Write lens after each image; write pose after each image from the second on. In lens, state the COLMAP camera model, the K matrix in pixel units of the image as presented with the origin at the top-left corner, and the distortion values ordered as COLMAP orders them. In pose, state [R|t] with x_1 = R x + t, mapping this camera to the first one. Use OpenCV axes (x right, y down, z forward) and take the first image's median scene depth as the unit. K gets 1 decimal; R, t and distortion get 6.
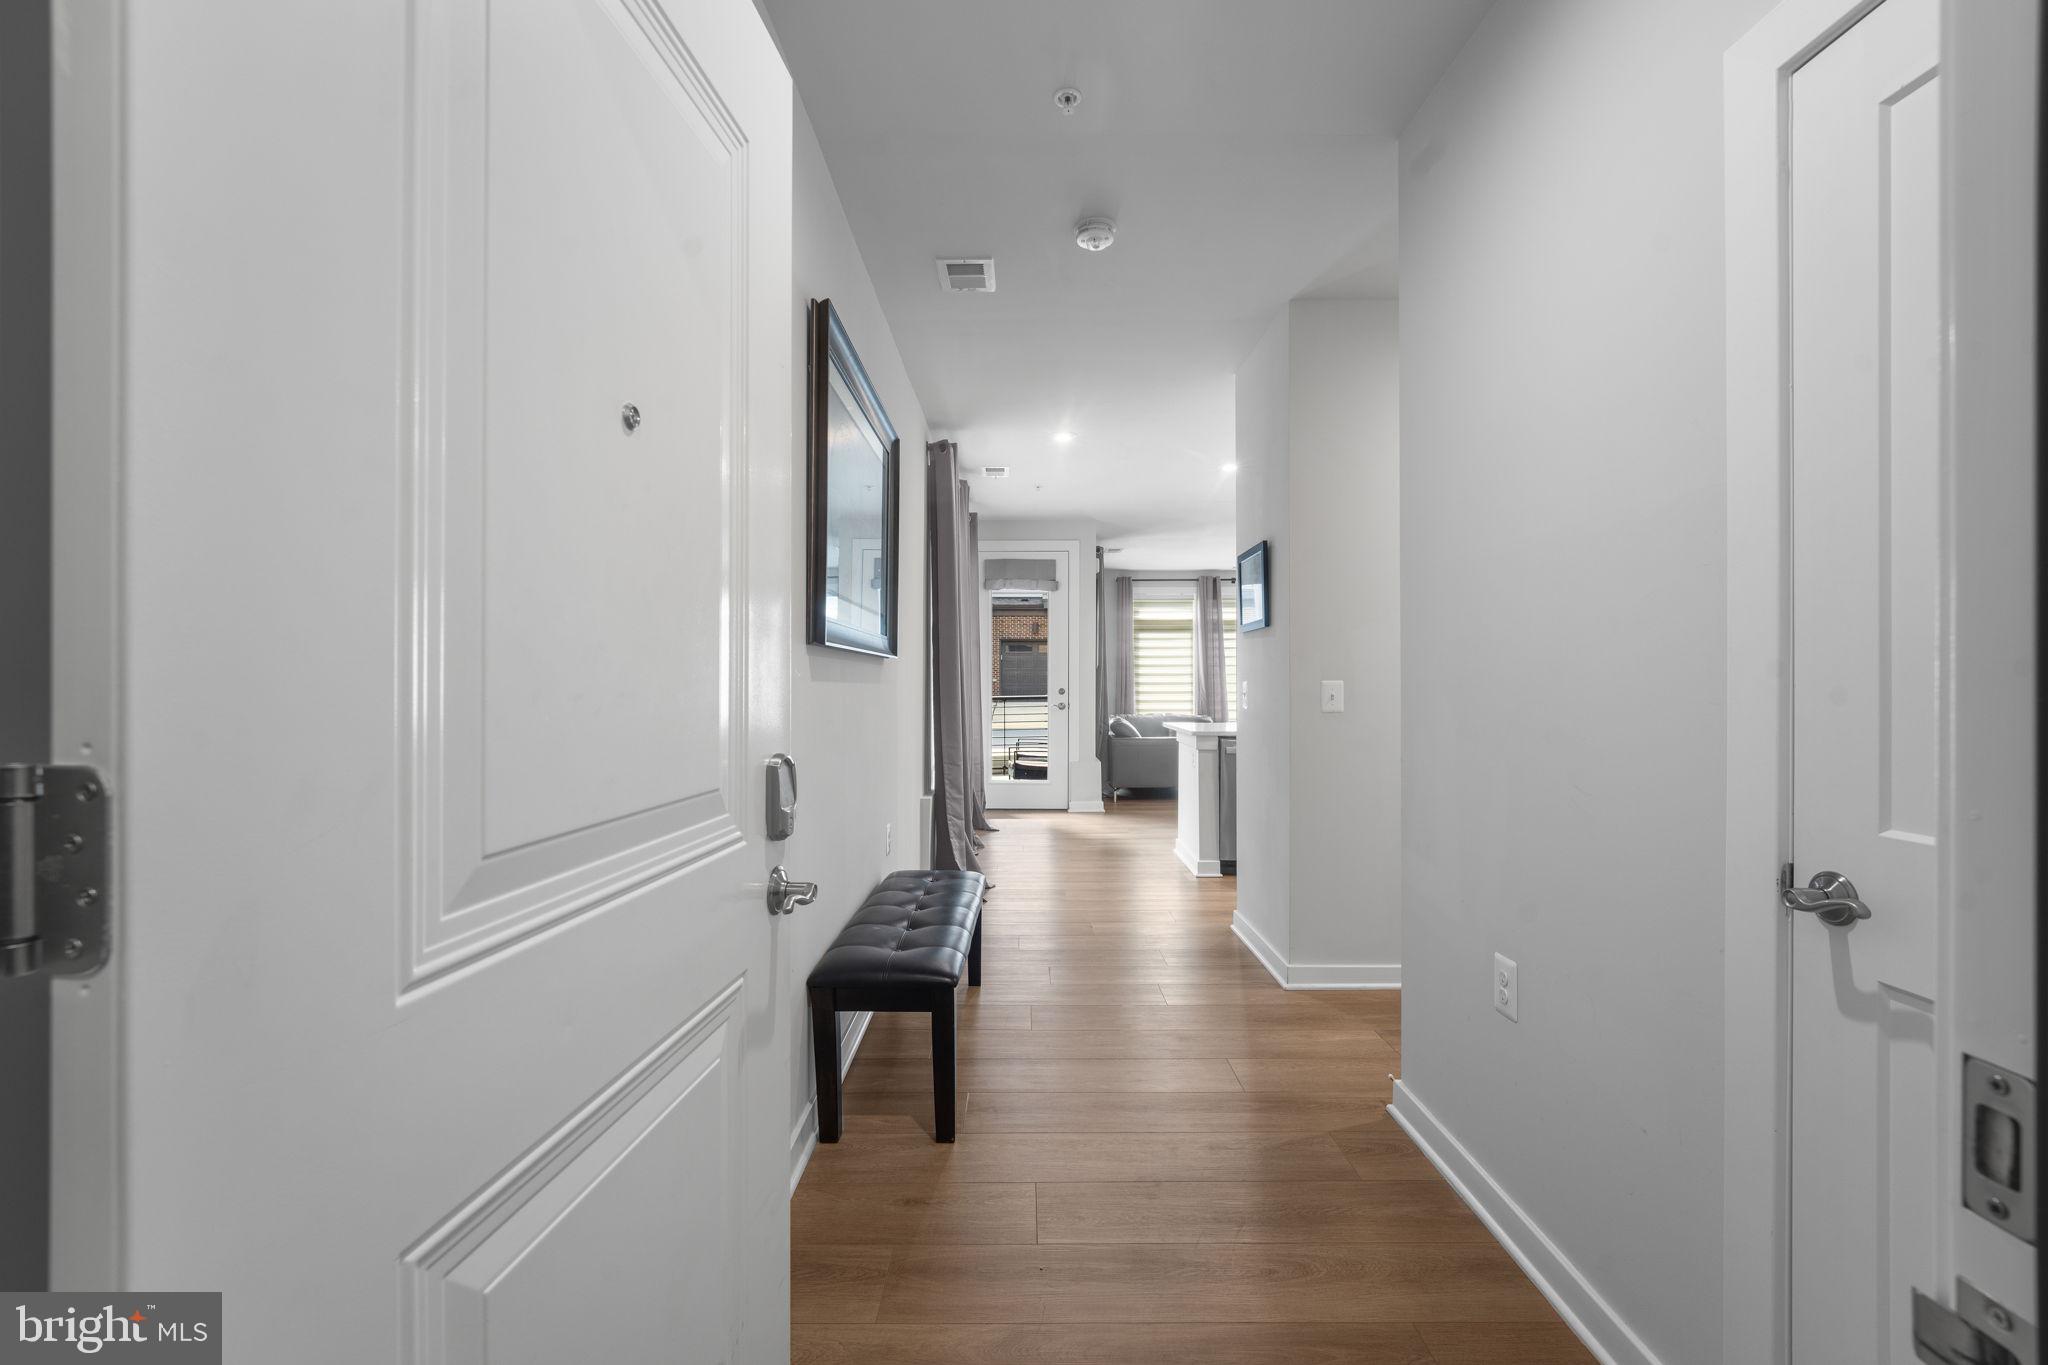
lens RADIAL K [[843.9, 0, 1033.4], [0, 843.9, 688.1], [0, 0, 1]] dist [-0.011049, 0.000195]
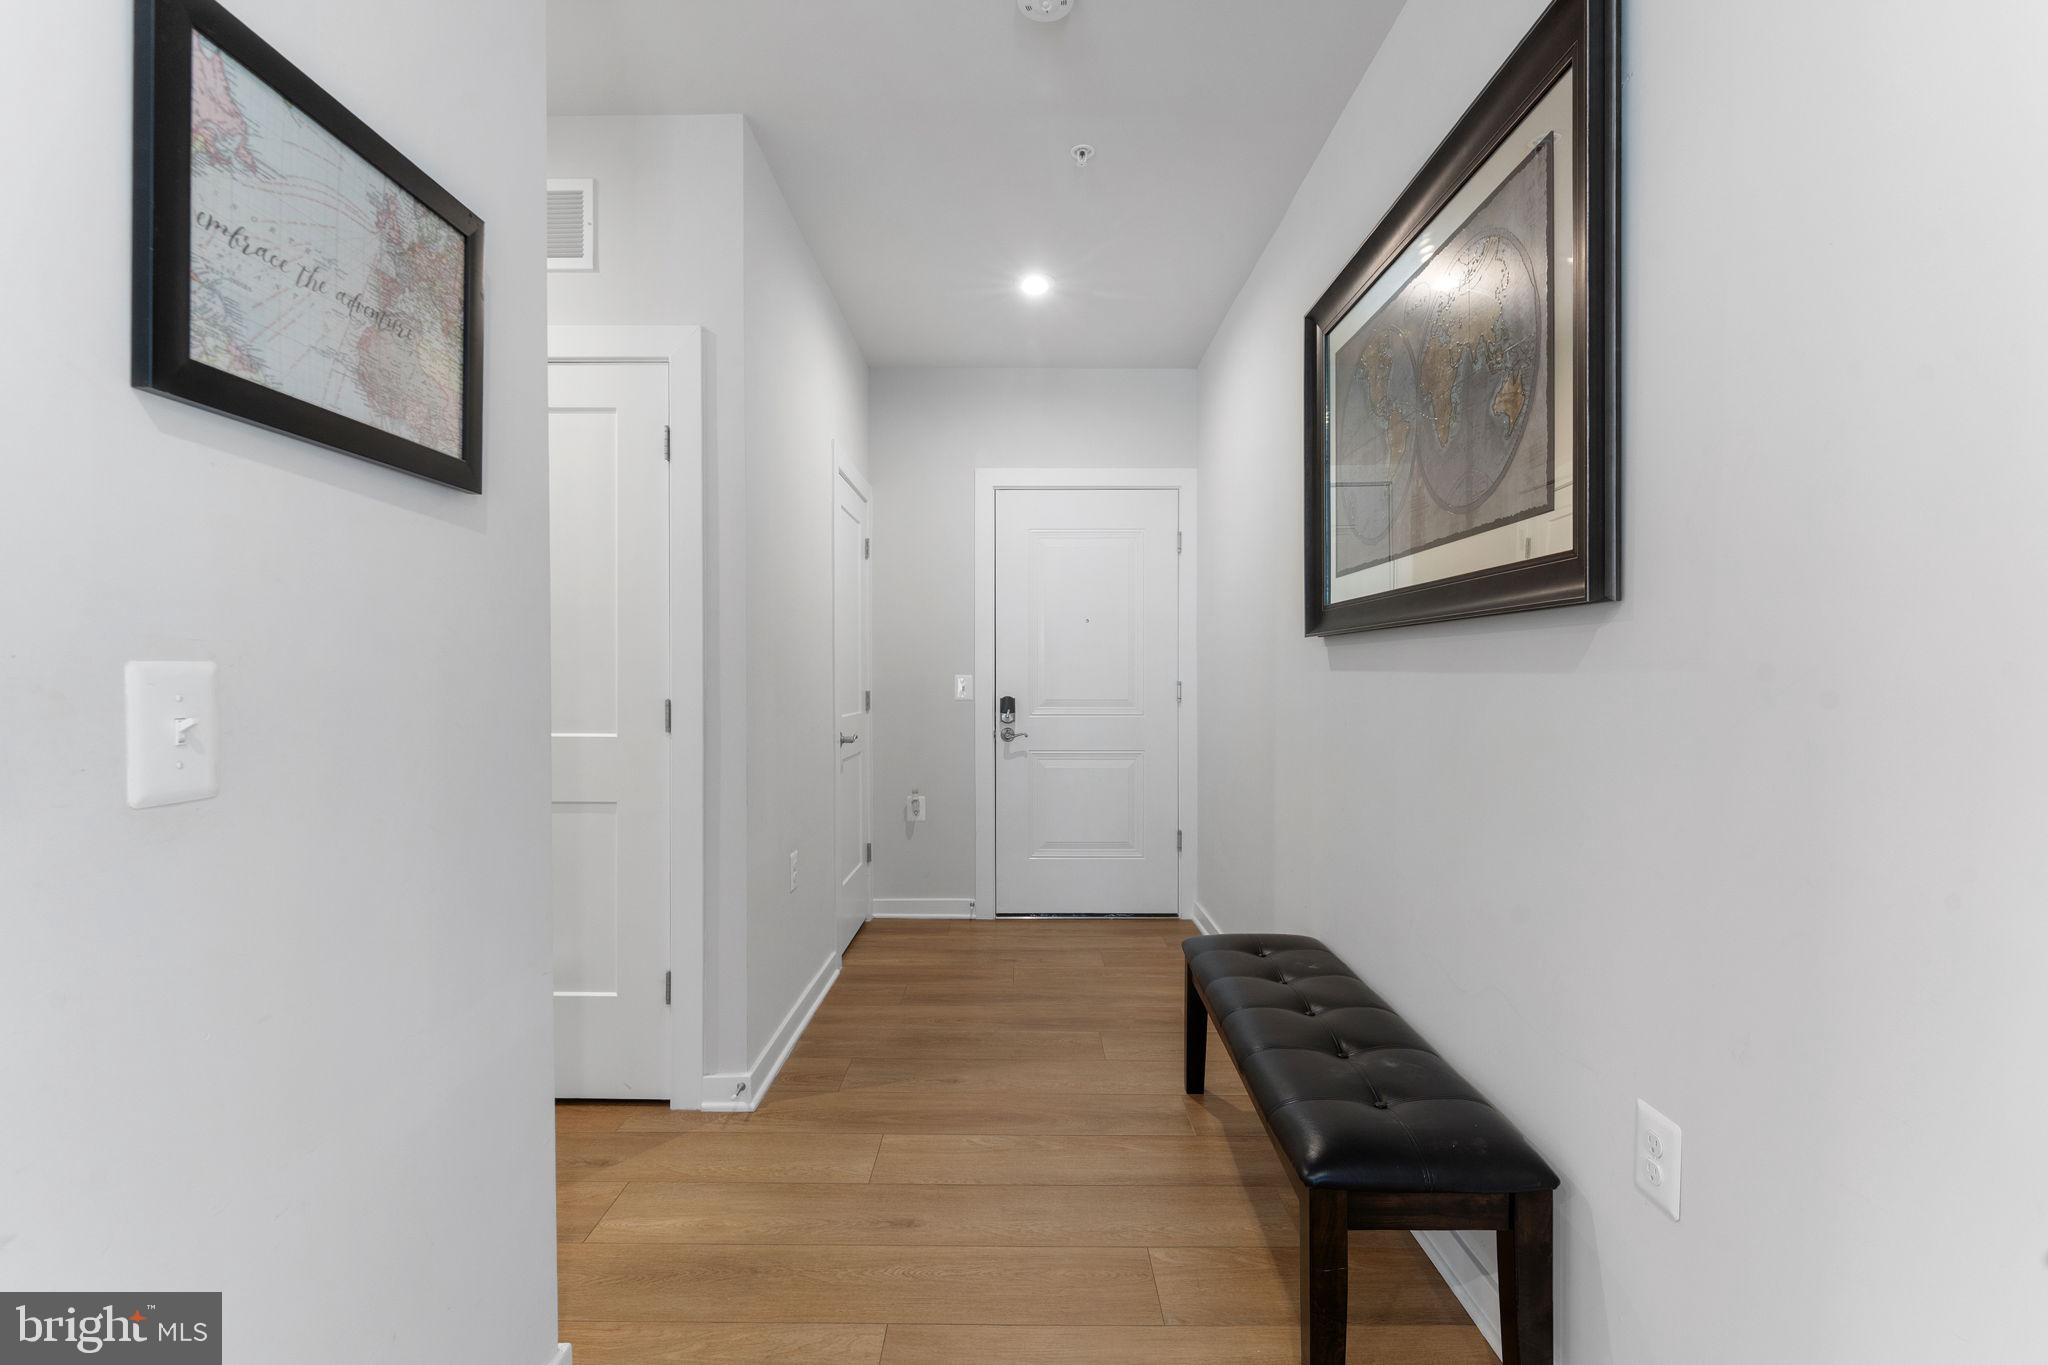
lens RADIAL K [[886.9, 0, 1041.4], [0, 886.9, 681.0], [0, 0, 1]] dist [0.015615, 0.000155]
pose [[-0.999900, -0.000442, -0.014105, 0.020175], [-0.000631, 0.999910, 0.013414, -0.001909], [0.014098, 0.013421, -0.999811, 0.394919]]
